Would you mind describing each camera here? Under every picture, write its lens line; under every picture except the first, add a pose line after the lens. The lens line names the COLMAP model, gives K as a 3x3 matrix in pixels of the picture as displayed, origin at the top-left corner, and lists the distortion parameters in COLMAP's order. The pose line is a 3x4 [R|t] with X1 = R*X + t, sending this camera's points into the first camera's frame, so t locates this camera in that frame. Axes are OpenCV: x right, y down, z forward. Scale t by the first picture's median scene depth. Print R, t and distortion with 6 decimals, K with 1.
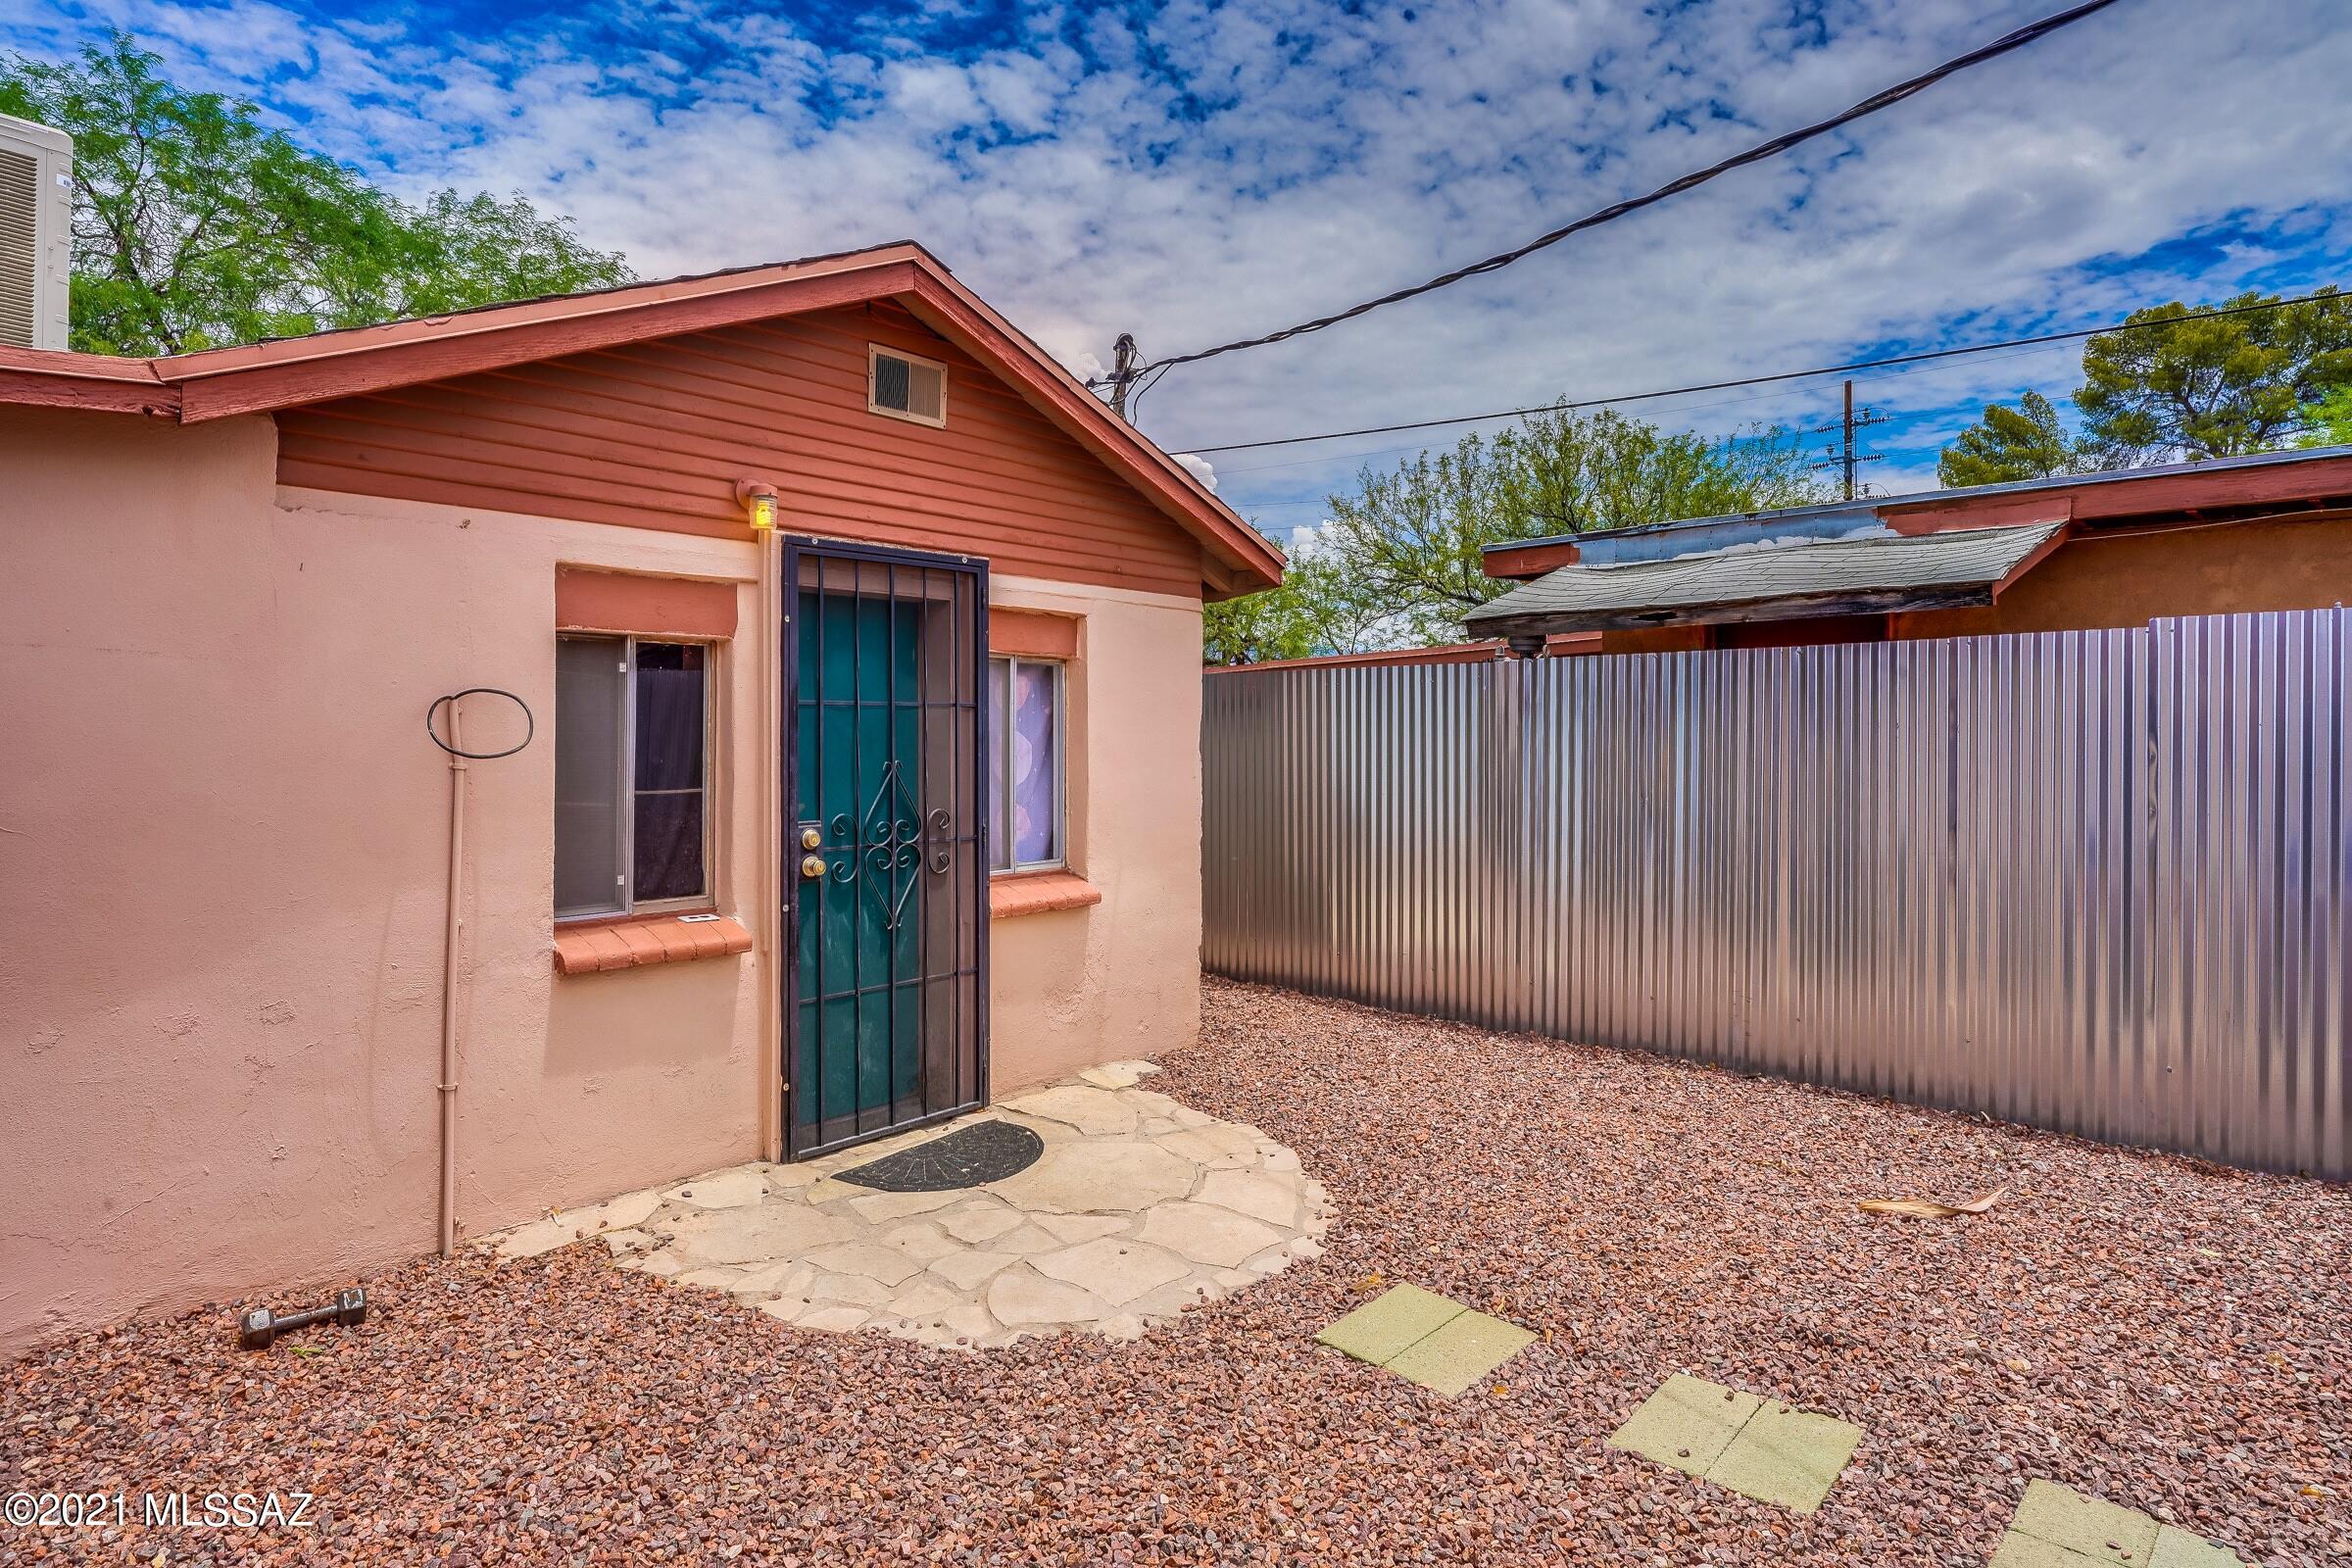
lens RADIAL K [[1404.3, 0, 1176.1], [0, 1404.3, 817.3], [0, 0, 1]] dist [0.004577, 0.000123]
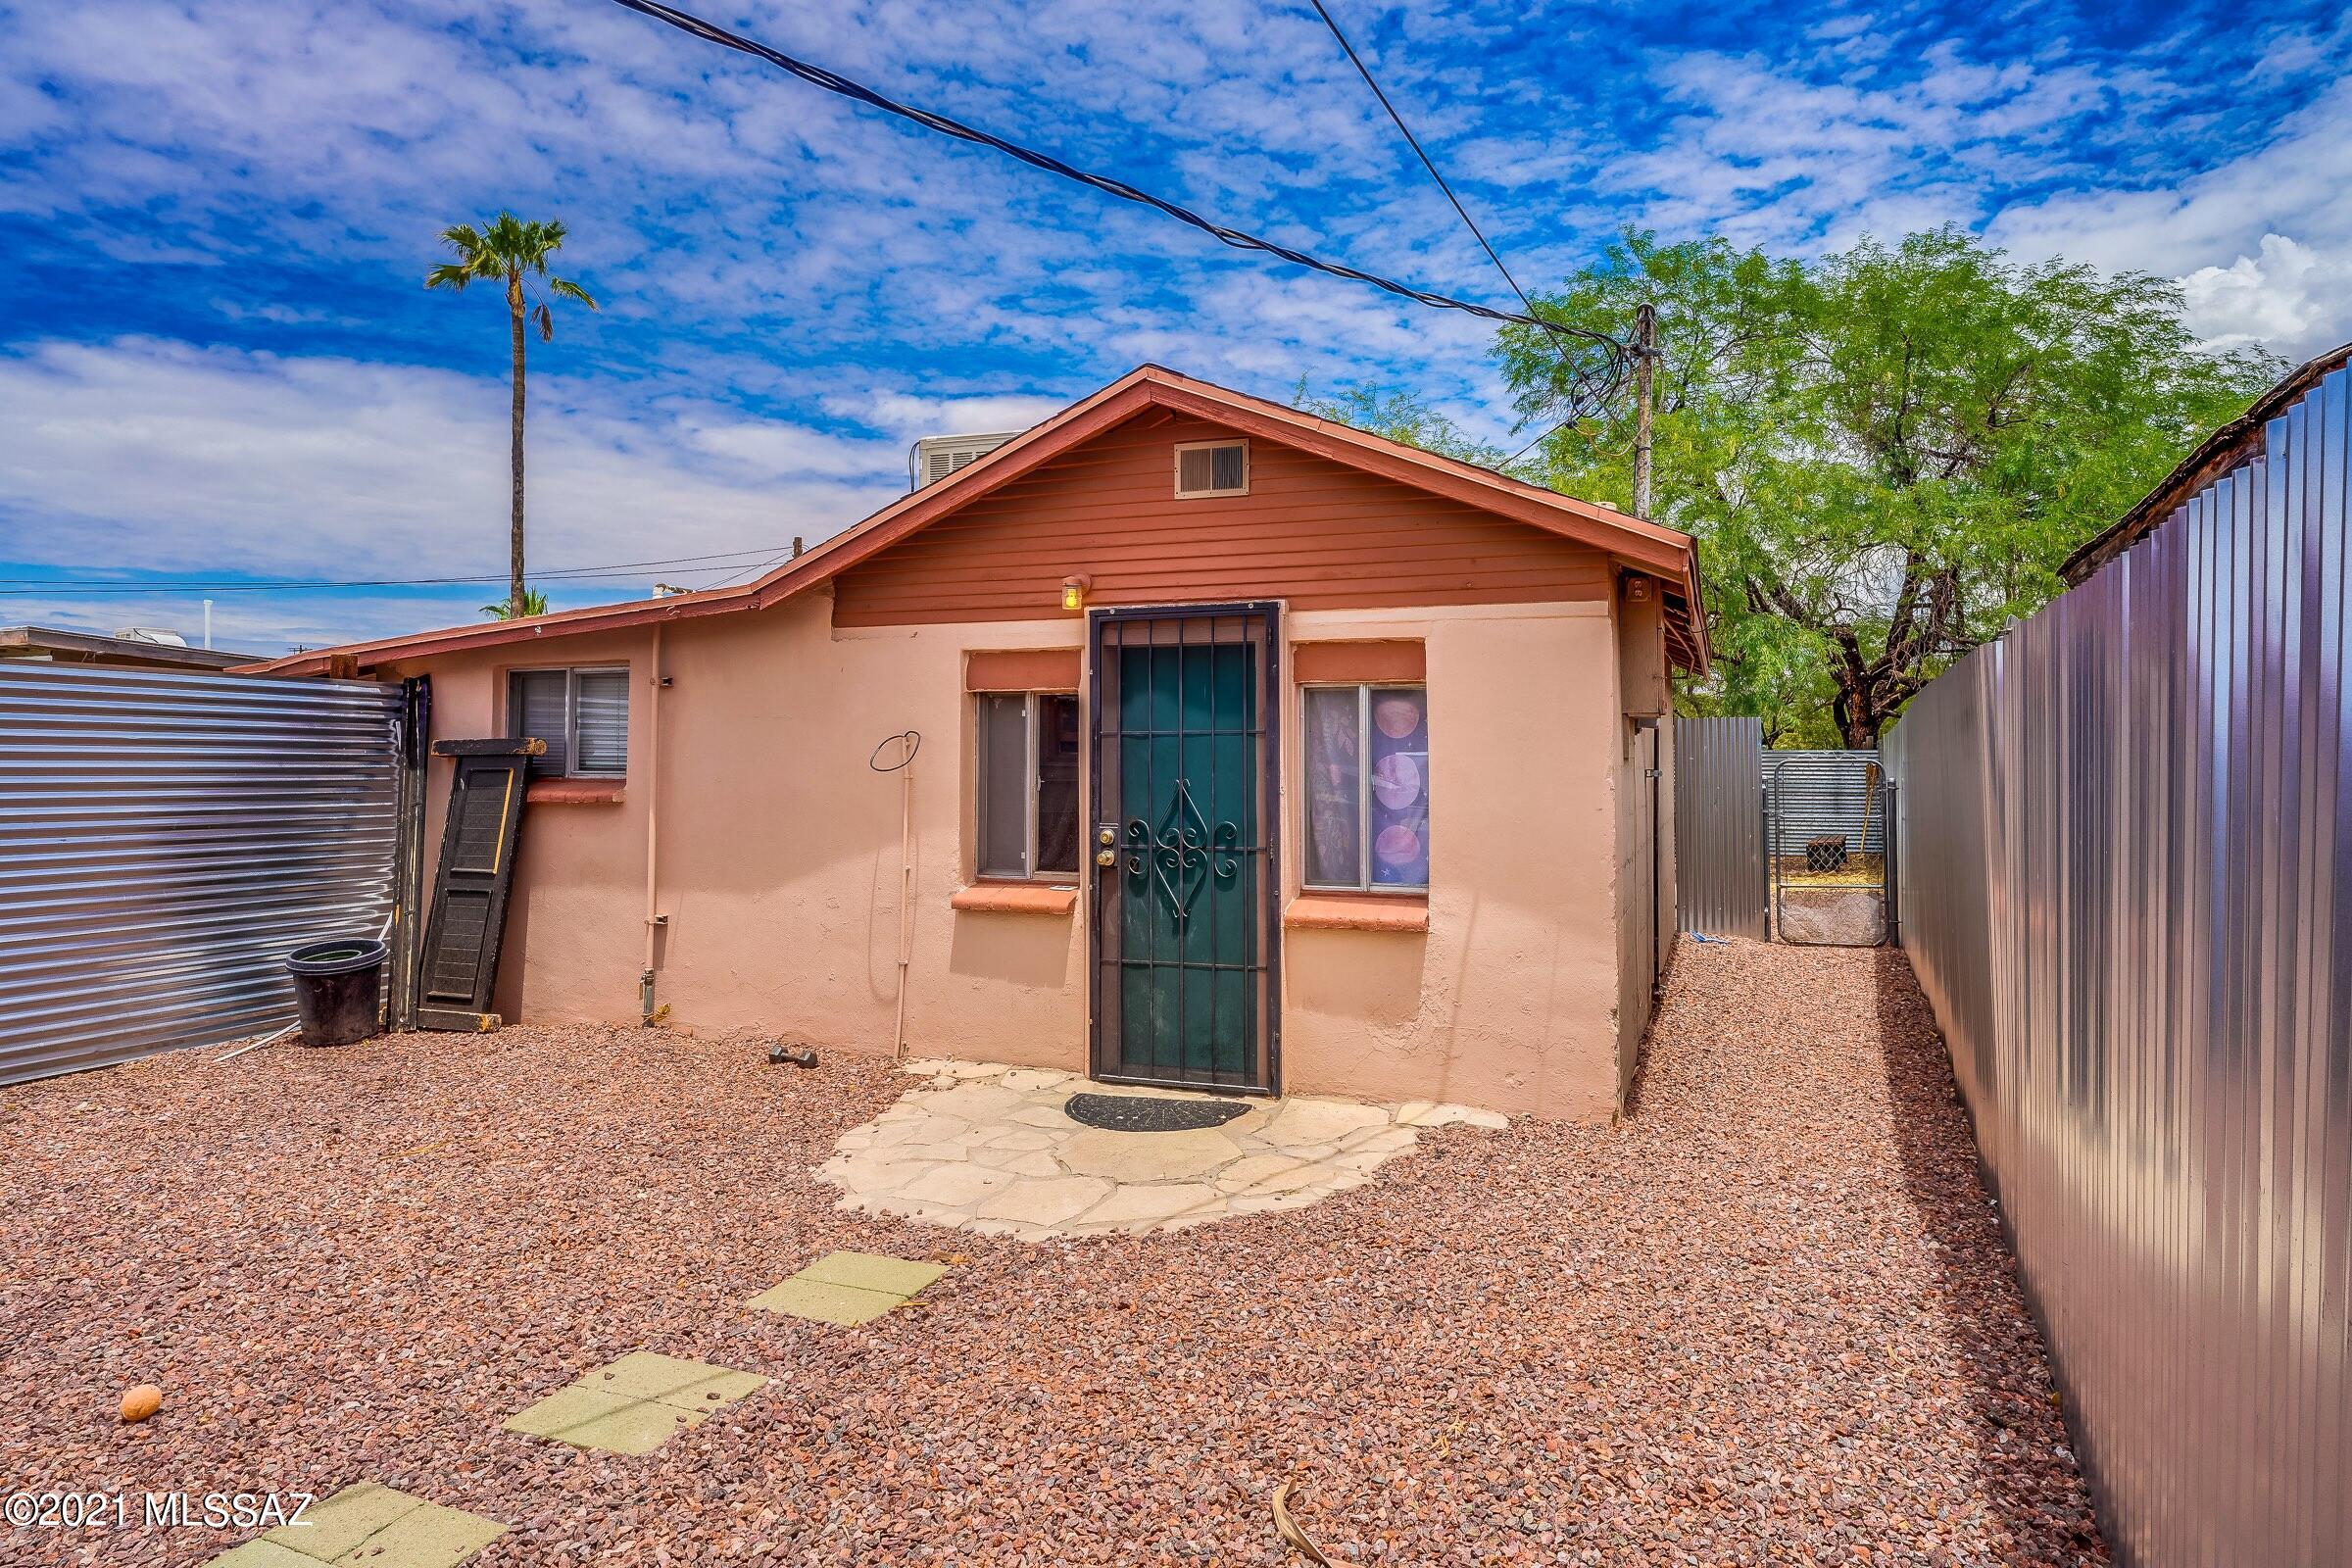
lens RADIAL K [[1331.8, 0, 1133.3], [0, 1331.8, 786.2], [0, 0, 1]] dist [-0.001438, 0.001633]
pose [[0.297092, 0.016742, -0.954702, 0.938406], [-0.058348, 0.998296, -0.000651, -0.032912], [0.953064, 0.055898, 0.297563, 0.652851]]
